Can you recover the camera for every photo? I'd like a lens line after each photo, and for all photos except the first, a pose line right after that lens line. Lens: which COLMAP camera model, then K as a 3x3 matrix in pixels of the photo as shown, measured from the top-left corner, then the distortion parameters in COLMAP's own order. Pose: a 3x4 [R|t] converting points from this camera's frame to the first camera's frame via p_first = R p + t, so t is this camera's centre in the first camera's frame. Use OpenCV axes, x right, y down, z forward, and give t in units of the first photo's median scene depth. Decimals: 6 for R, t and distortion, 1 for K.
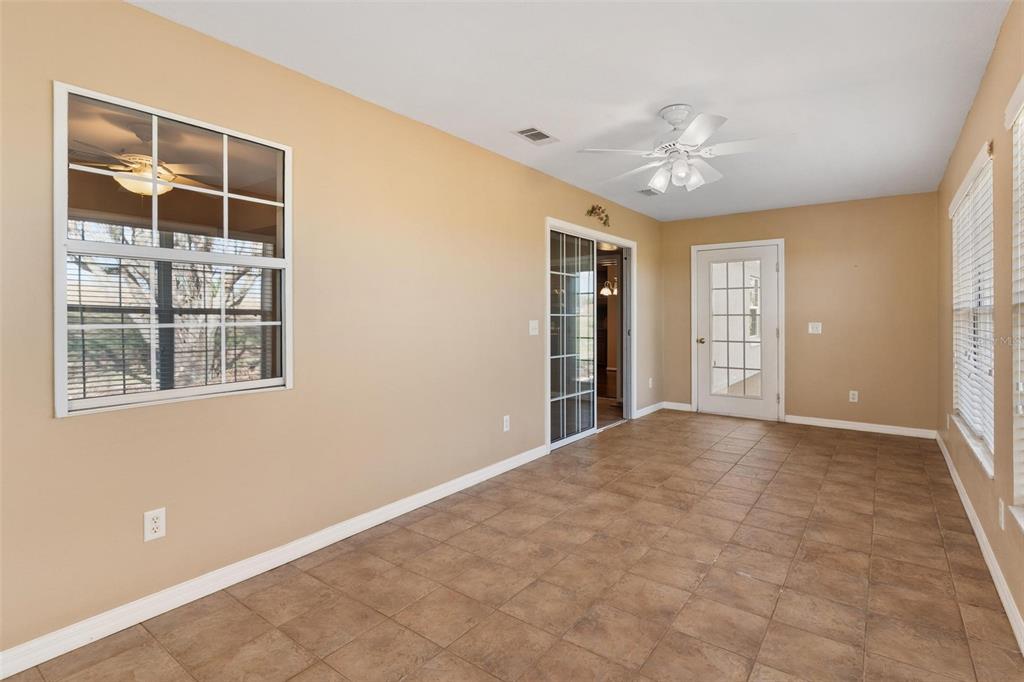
lens RADIAL K [[494.3, 0, 508.7], [0, 494.3, 311.2], [0, 0, 1]] dist [-0.003430, -0.001120]
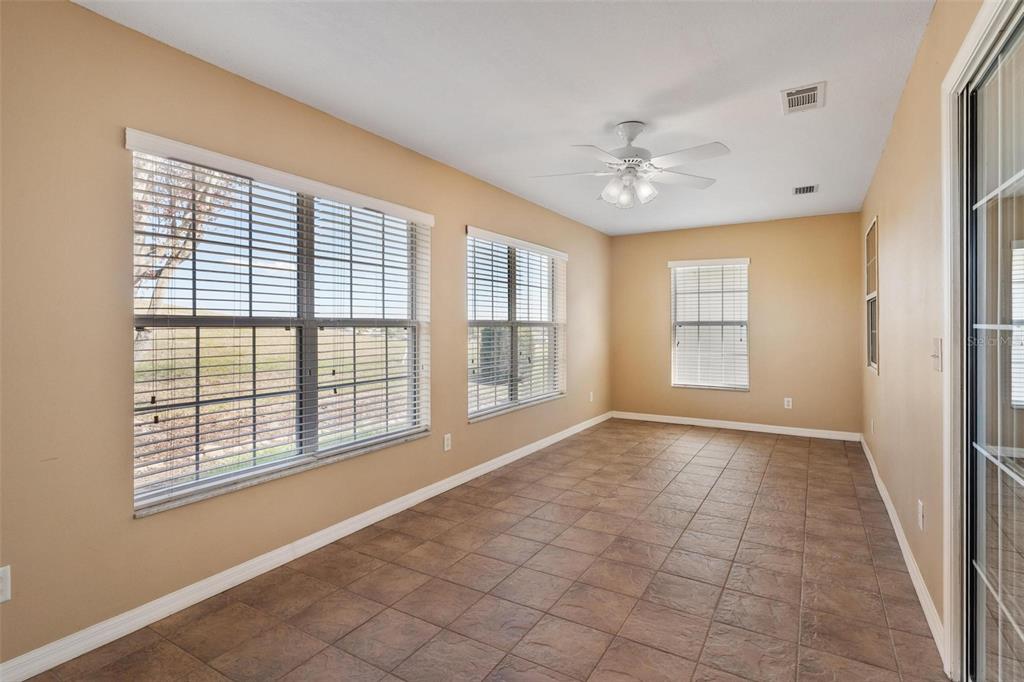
lens RADIAL K [[494.3, 0, 513.2], [0, 494.3, 333.0], [0, 0, 1]] dist [-0.003430, -0.001120]
pose [[-0.994258, 0.006475, -0.106816, 0.786424], [0.006906, 0.999969, -0.003664, 0.026705], [0.106789, -0.004381, -0.994272, 2.273966]]
